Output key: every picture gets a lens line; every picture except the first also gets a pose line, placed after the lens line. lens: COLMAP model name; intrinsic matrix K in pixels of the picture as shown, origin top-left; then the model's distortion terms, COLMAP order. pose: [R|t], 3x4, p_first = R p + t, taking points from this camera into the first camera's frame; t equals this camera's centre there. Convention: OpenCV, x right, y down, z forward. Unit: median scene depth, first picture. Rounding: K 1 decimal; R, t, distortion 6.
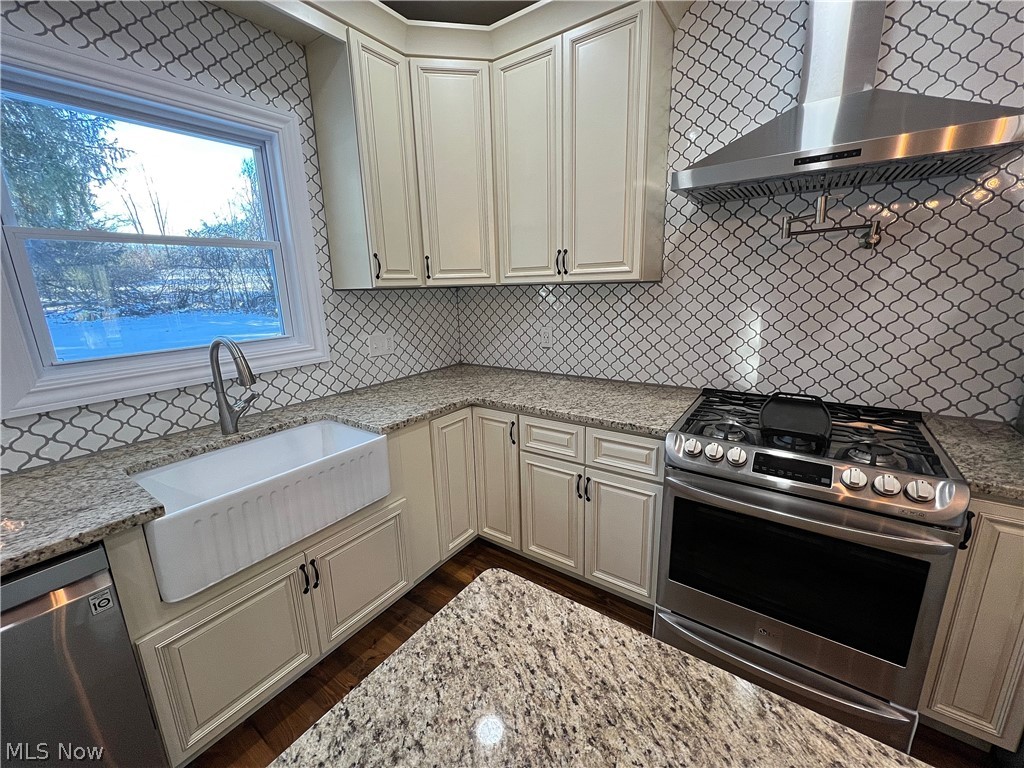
lens RADIAL K [[412.8, 0, 511.1], [0, 412.8, 382.0], [0, 0, 1]] dist [0.000414, -0.000089]
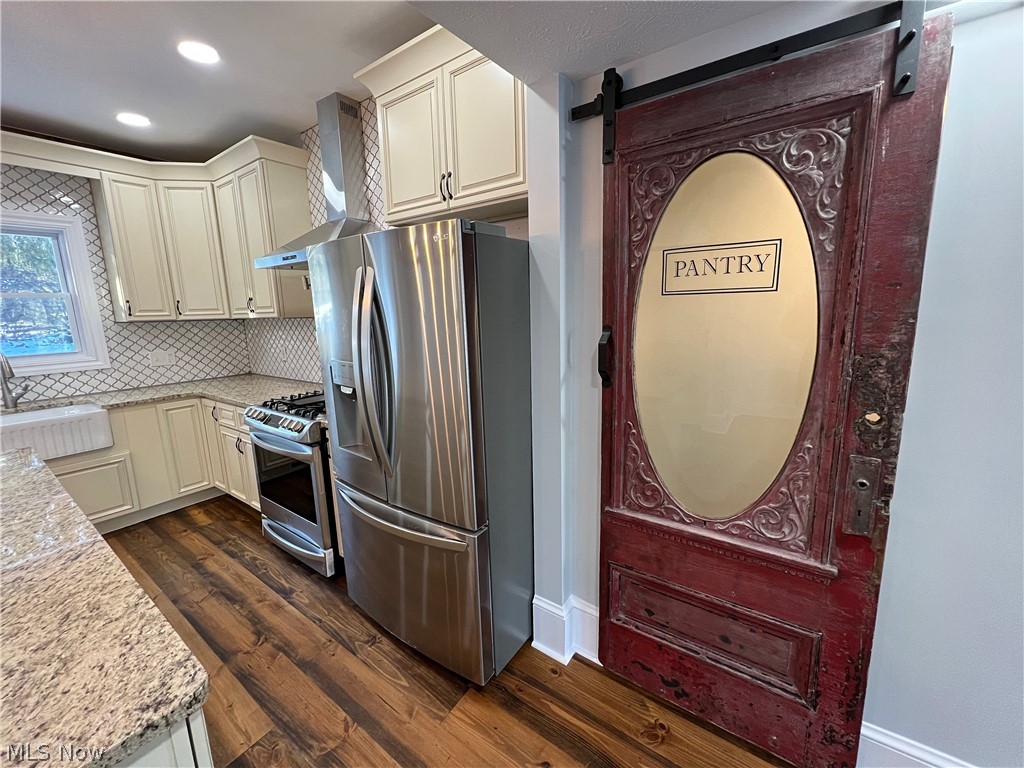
lens RADIAL K [[412.8, 0, 513.7], [0, 412.8, 382.5], [0, 0, 1]] dist [-0.001663, -0.000099]
pose [[0.999950, 0.003393, -0.009426, 1.072047], [-0.003915, 0.998427, -0.055923, 0.082403], [0.009222, 0.055957, 0.998391, -0.512697]]
